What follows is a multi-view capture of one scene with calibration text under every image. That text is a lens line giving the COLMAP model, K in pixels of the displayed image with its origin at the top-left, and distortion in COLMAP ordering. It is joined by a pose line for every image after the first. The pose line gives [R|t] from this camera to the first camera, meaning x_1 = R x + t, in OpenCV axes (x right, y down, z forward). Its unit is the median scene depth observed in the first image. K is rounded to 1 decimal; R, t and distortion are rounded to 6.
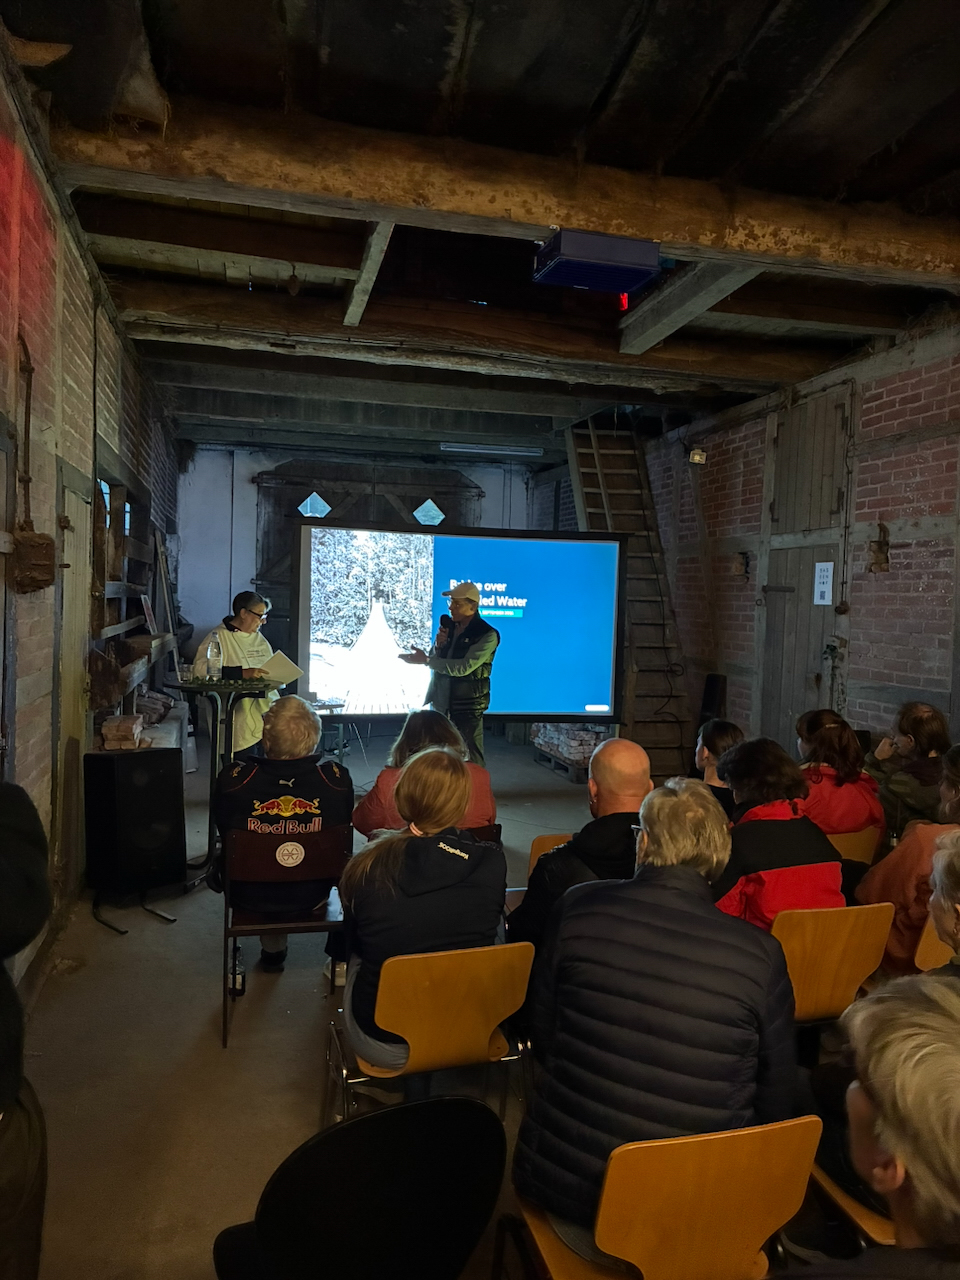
lens RADIAL K [[963.7, 0, 486.4], [0, 963.7, 644.9], [0, 0, 1]] dist [0.004343, 0.002713]
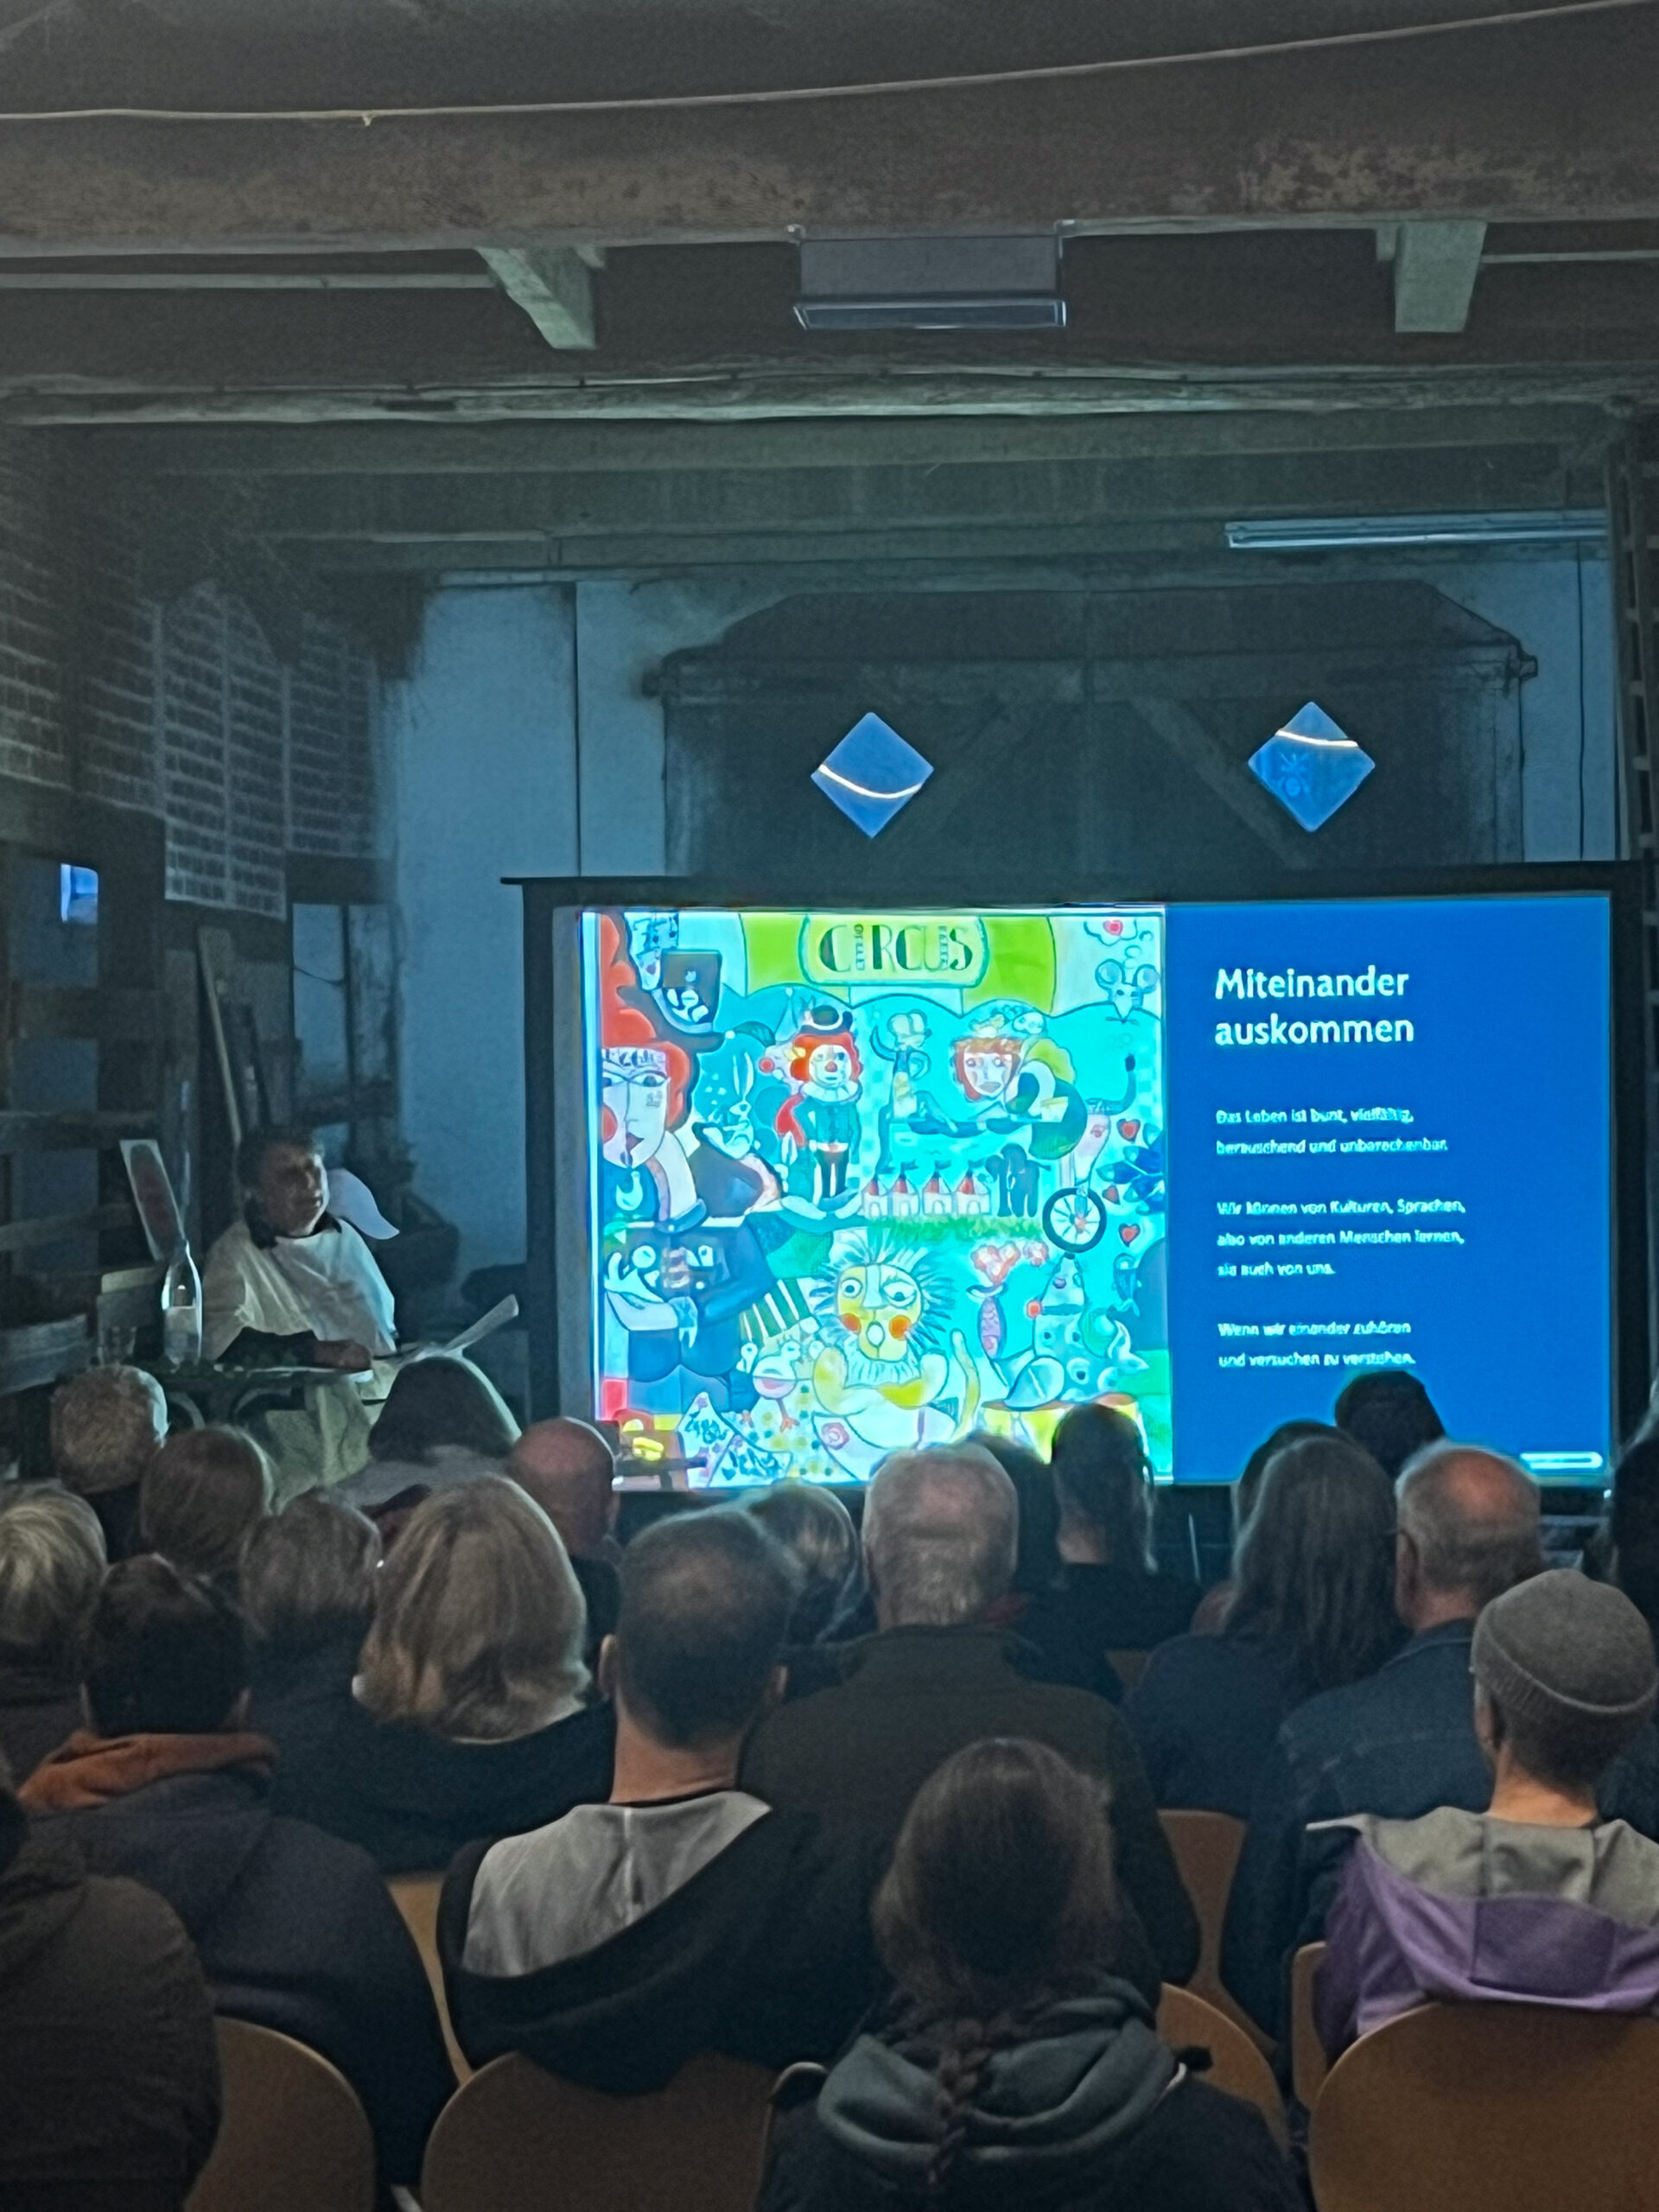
lens RADIAL K [[5122.1, 0, 824.9], [0, 5122.1, 1098.7], [0, 0, 1]] dist [0.026238, 0.000000]
pose [[0.950209, -0.044807, -0.308376, 0.401565], [0.032531, 0.998464, -0.044838, 0.018985], [0.309912, 0.032574, 0.950207, -0.574156]]
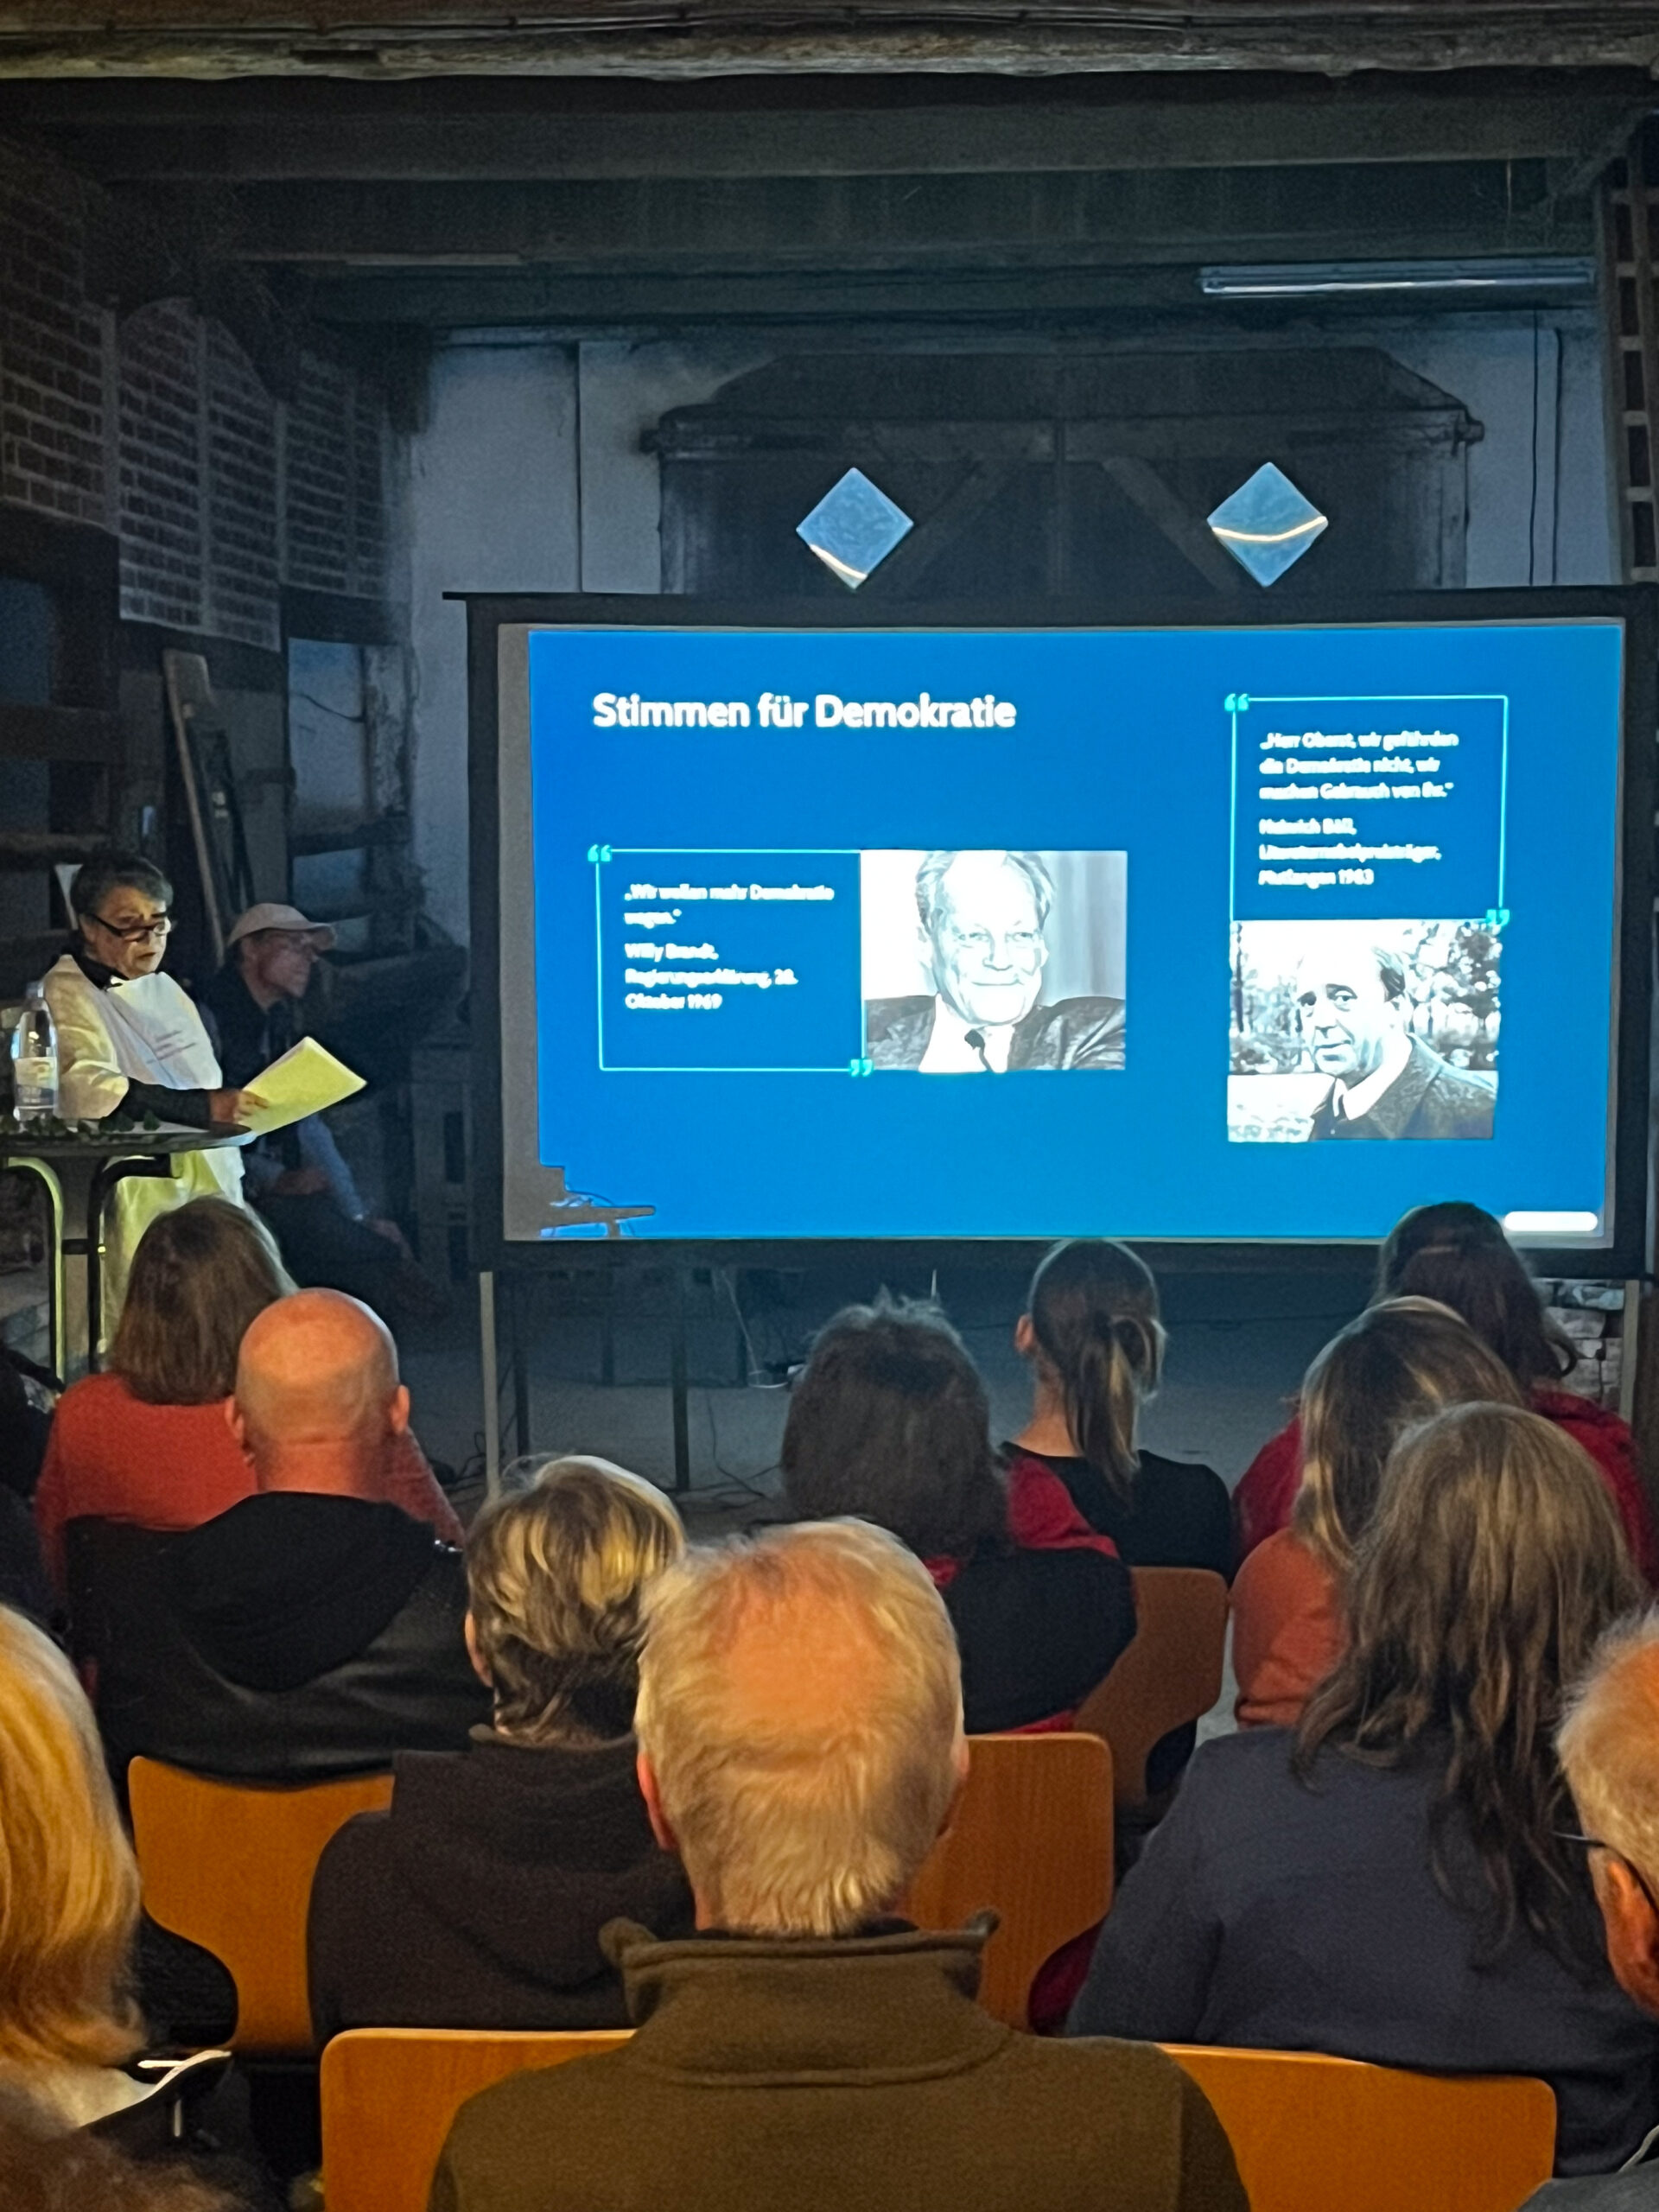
lens RADIAL K [[3756.5, 0, 811.1], [0, 3756.5, 1108.2], [0, 0, 1]] dist [0.117317, 0.000000]
pose [[0.947959, -0.009493, -0.318252, 0.268256], [0.019354, 0.999425, 0.027836, -0.002200], [0.317805, -0.032547, 0.947597, -0.102974]]
